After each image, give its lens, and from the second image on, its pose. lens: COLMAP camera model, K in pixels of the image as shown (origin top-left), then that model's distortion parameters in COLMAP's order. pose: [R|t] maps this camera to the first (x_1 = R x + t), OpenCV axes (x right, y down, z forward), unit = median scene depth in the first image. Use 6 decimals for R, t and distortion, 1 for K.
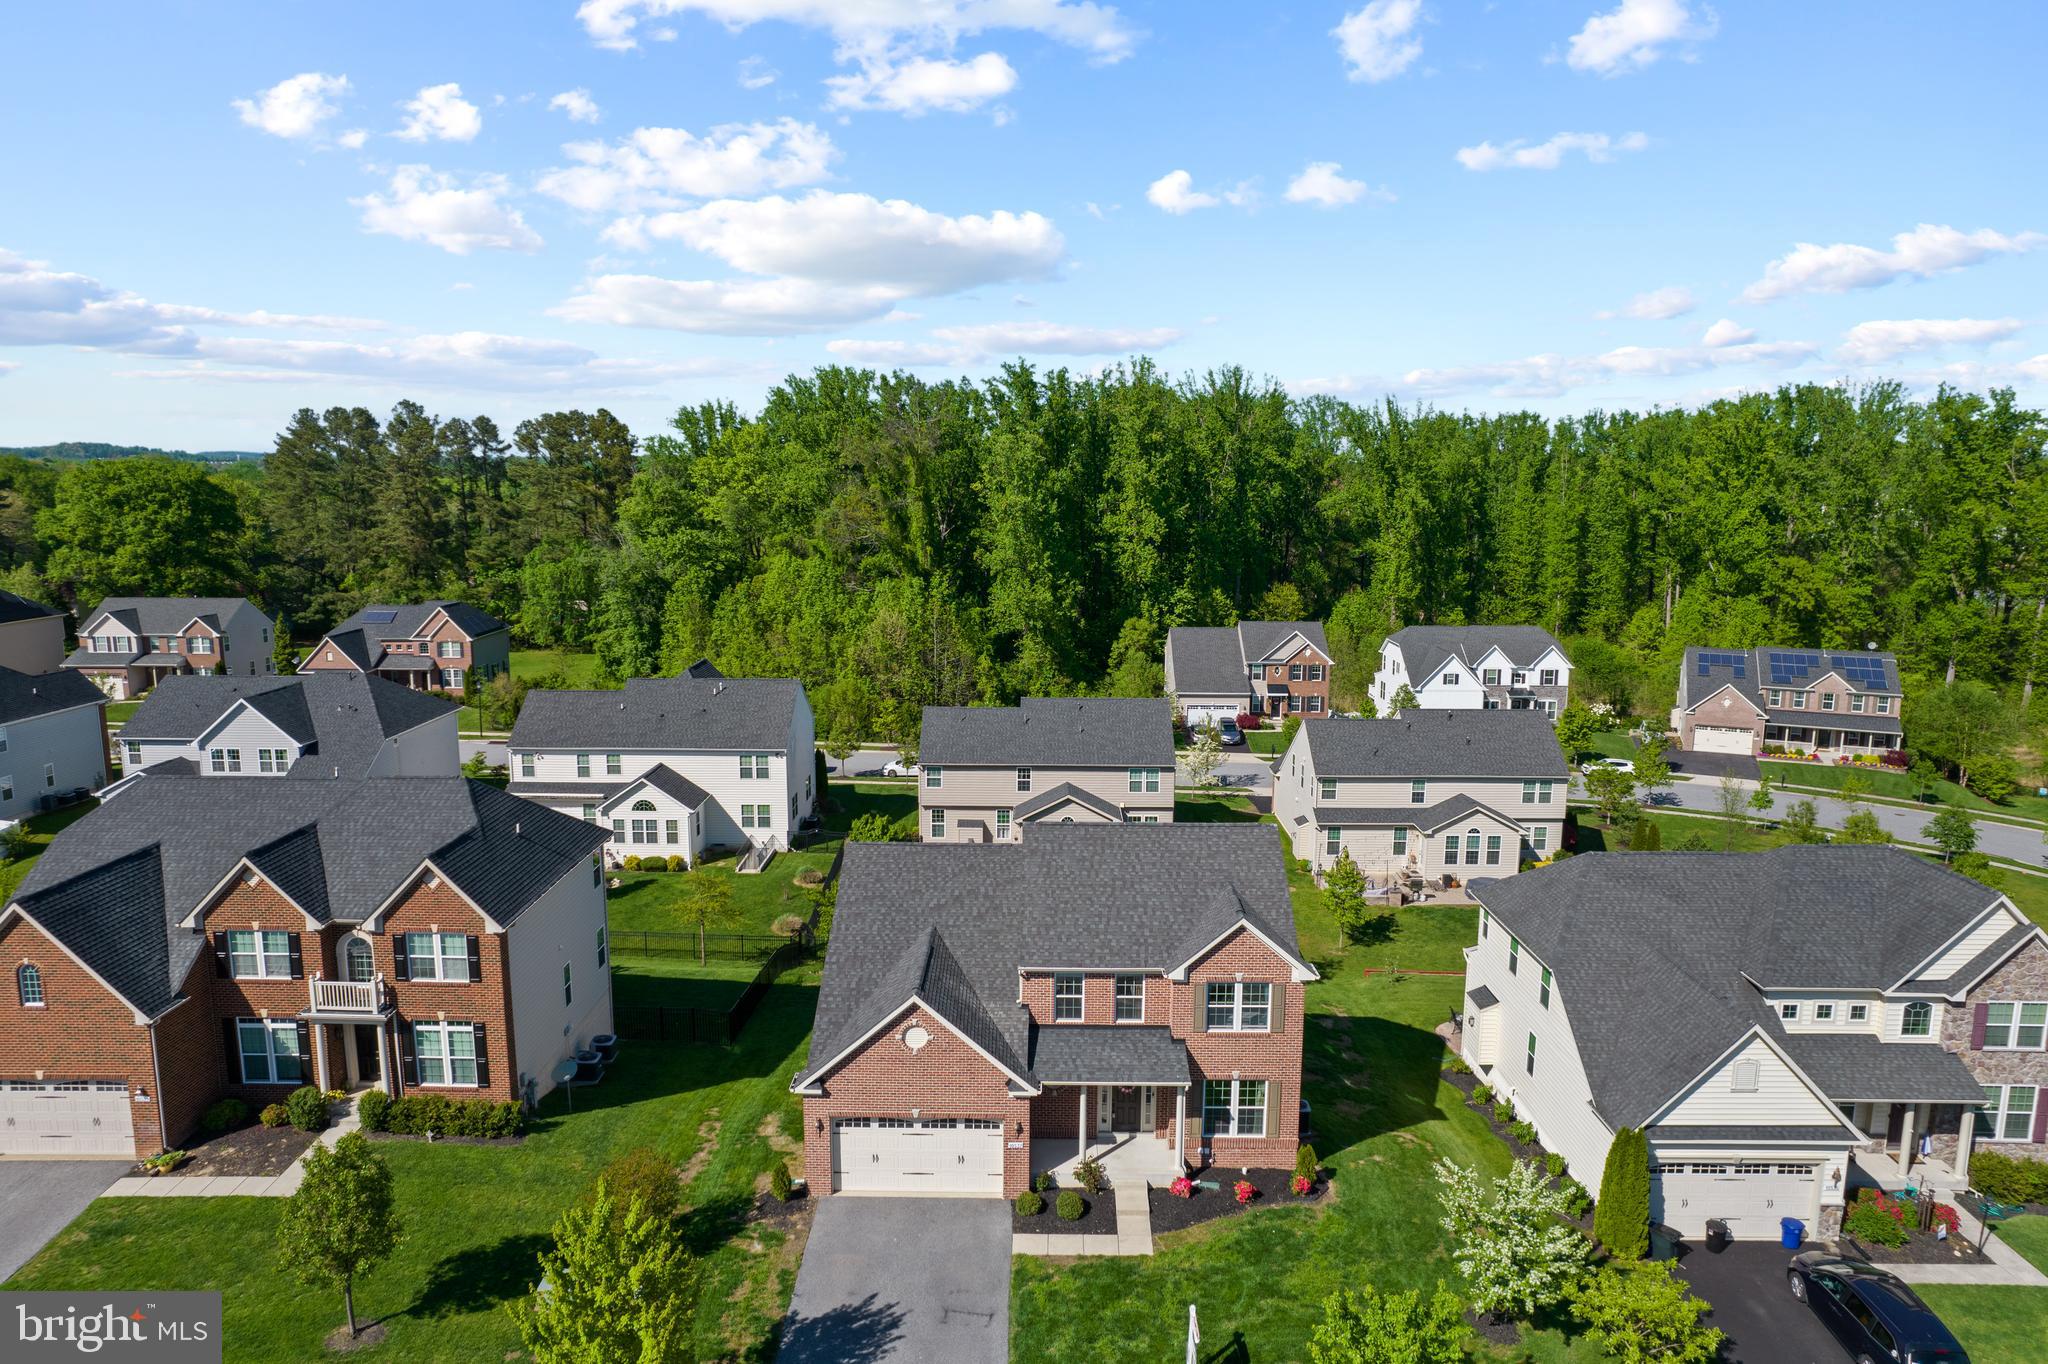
lens RADIAL K [[1314.2, 0, 1026.2], [0, 1314.2, 670.7], [0, 0, 1]] dist [-0.066971, 0.054631]
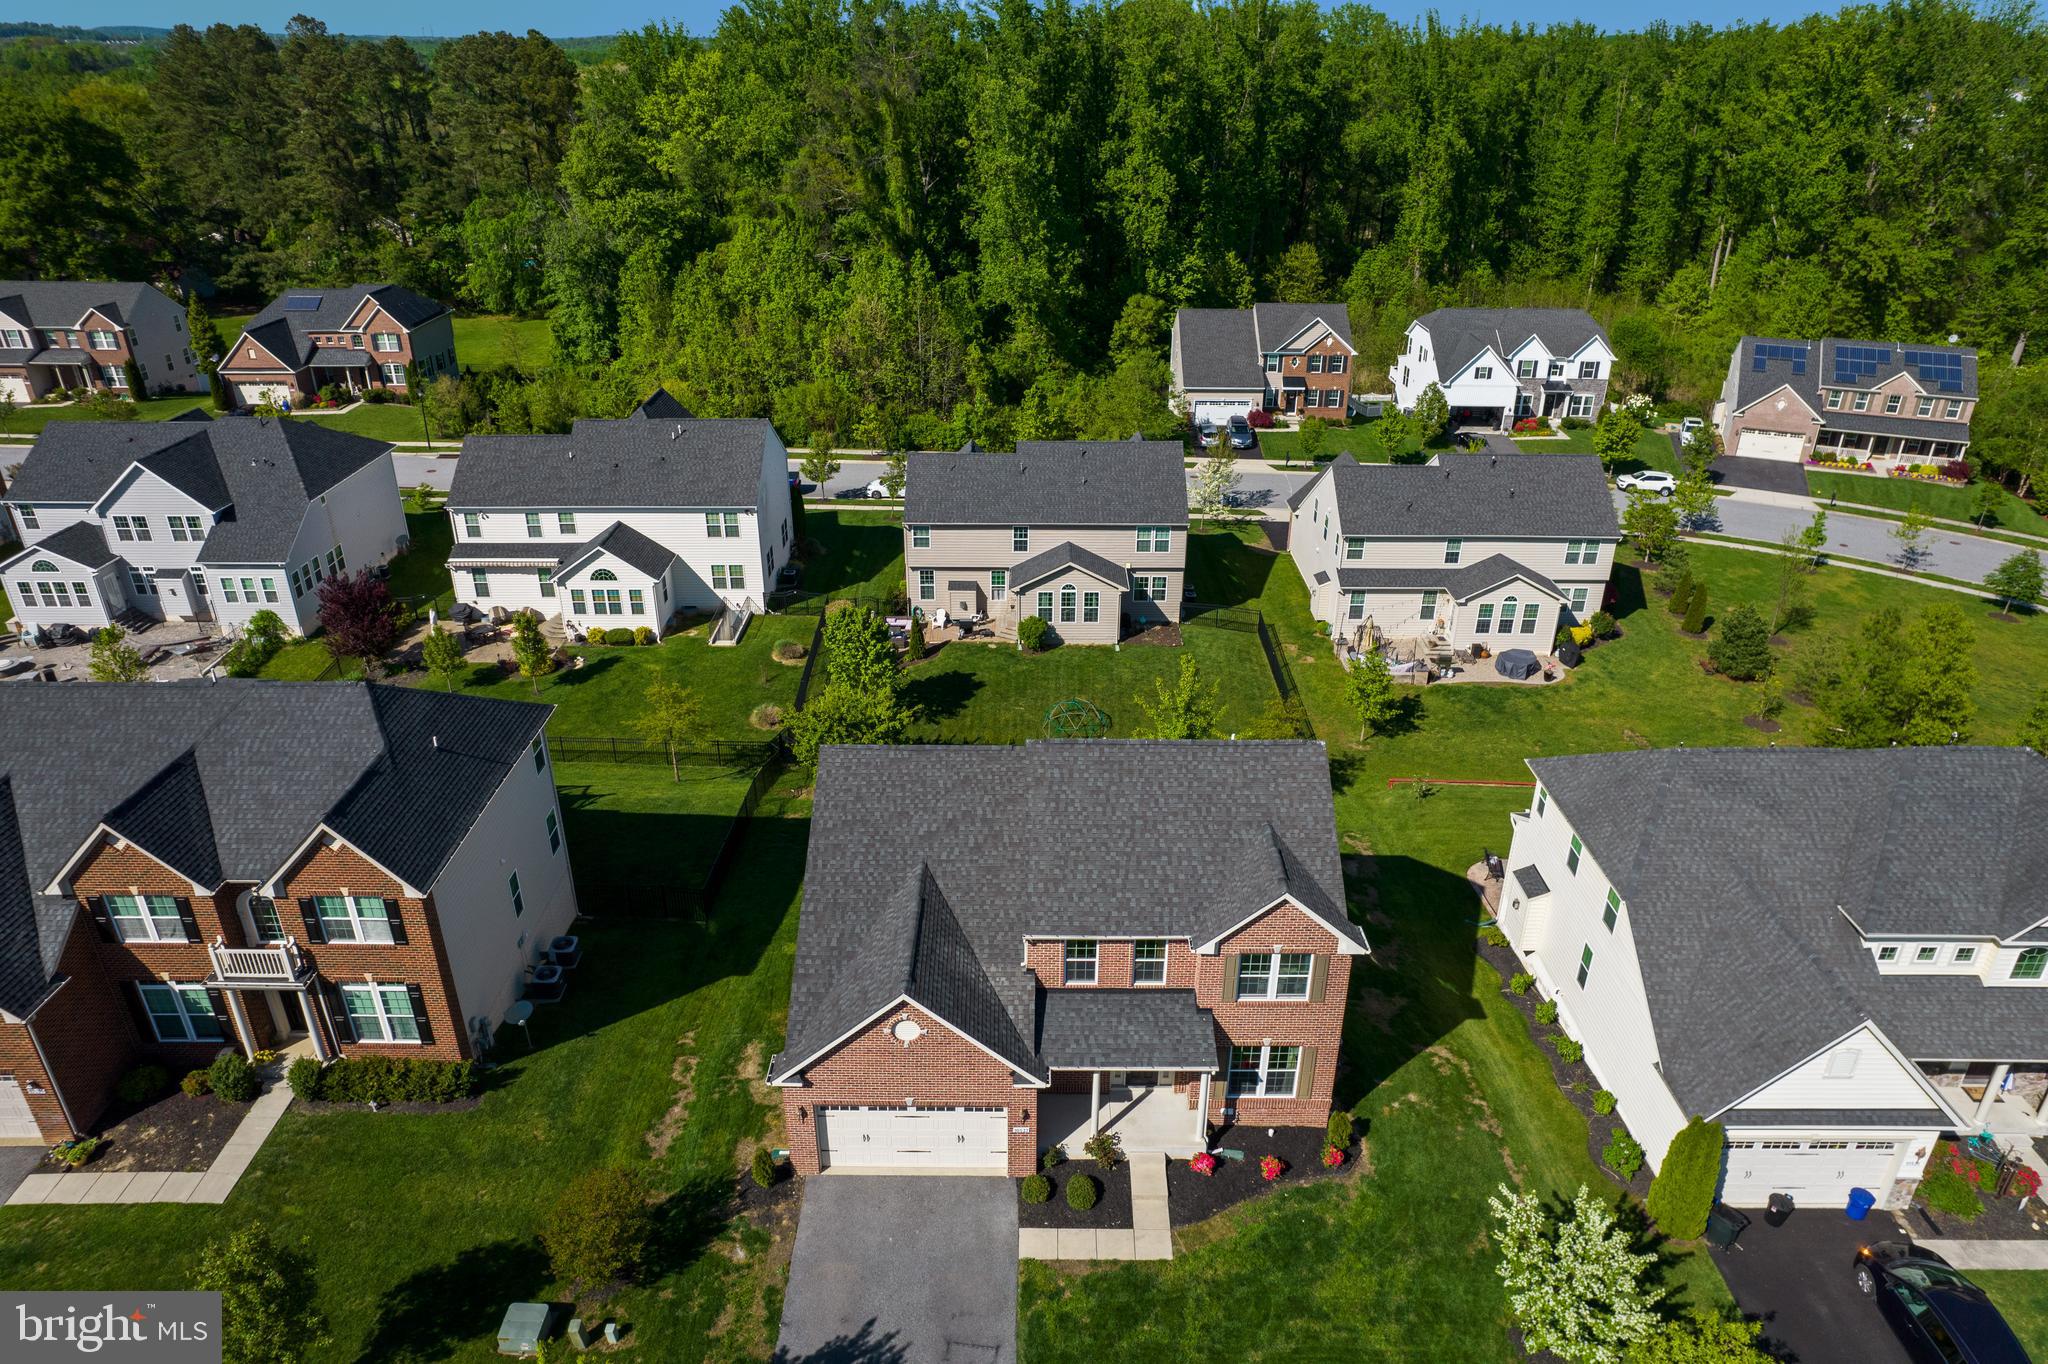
lens RADIAL K [[1314.2, 0, 1025.6], [0, 1314.2, 669.2], [0, 0, 1]] dist [-0.066971, 0.054631]
pose [[0.999972, -0.004510, 0.005987, -0.004531], [0.002585, 0.957246, 0.289265, -0.100878], [-0.007036, -0.289242, 0.957230, 0.114970]]
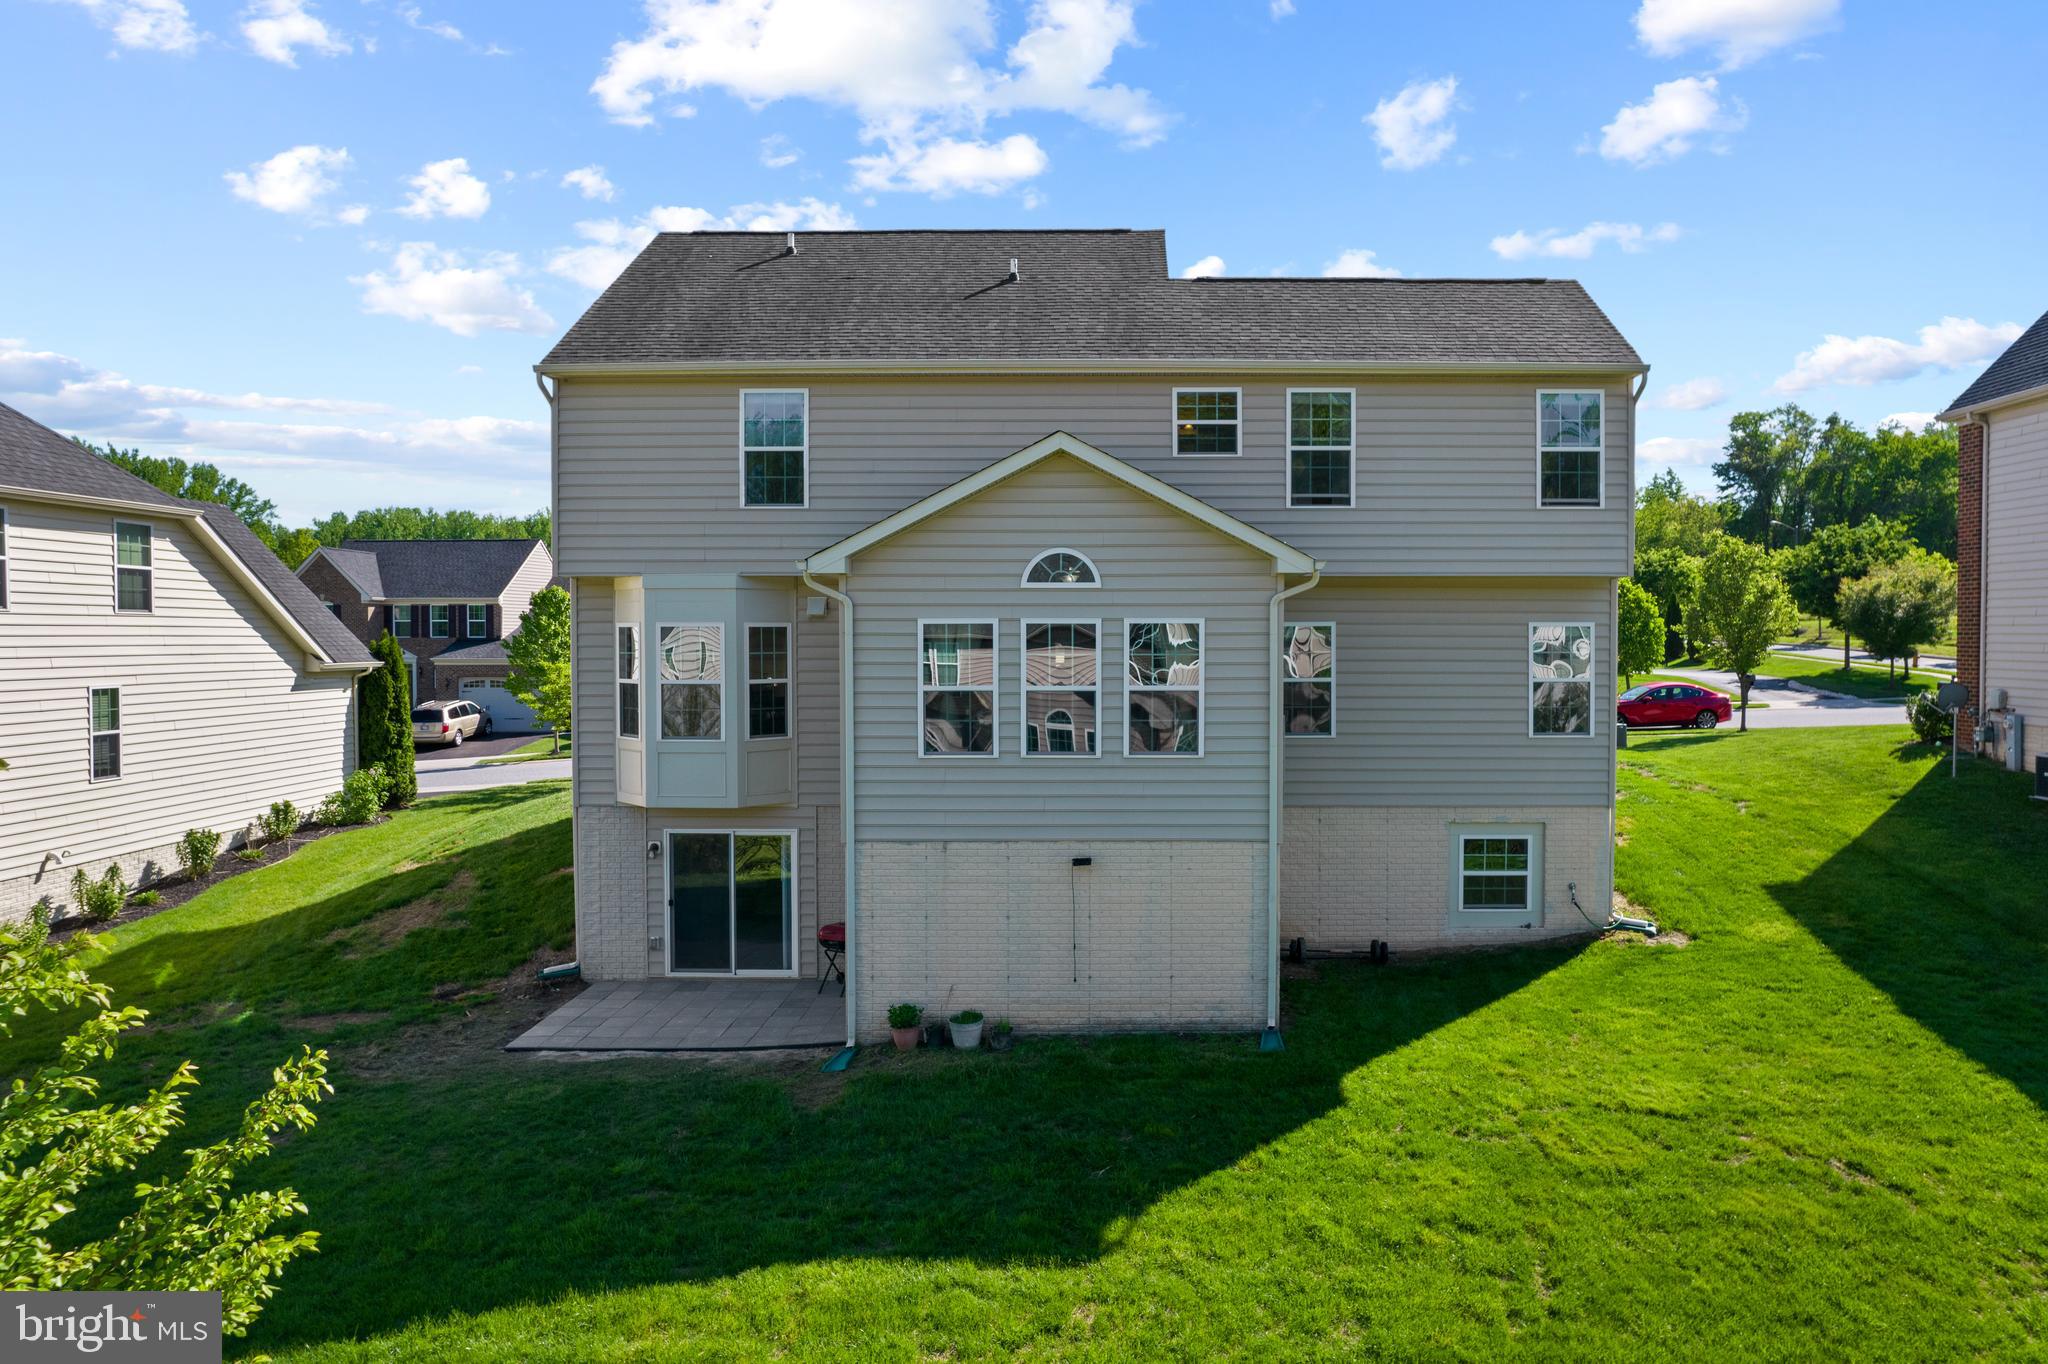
lens RADIAL K [[1314.2, 0, 1093.2], [0, 1314.2, 715.2], [0, 0, 1]] dist [-0.066971, 0.054631]
pose [[-0.999981, -0.005911, 0.001561, 0.011969], [-0.005426, 0.975767, 0.218745, 0.109017], [-0.002816, 0.218733, -0.975781, 0.879247]]
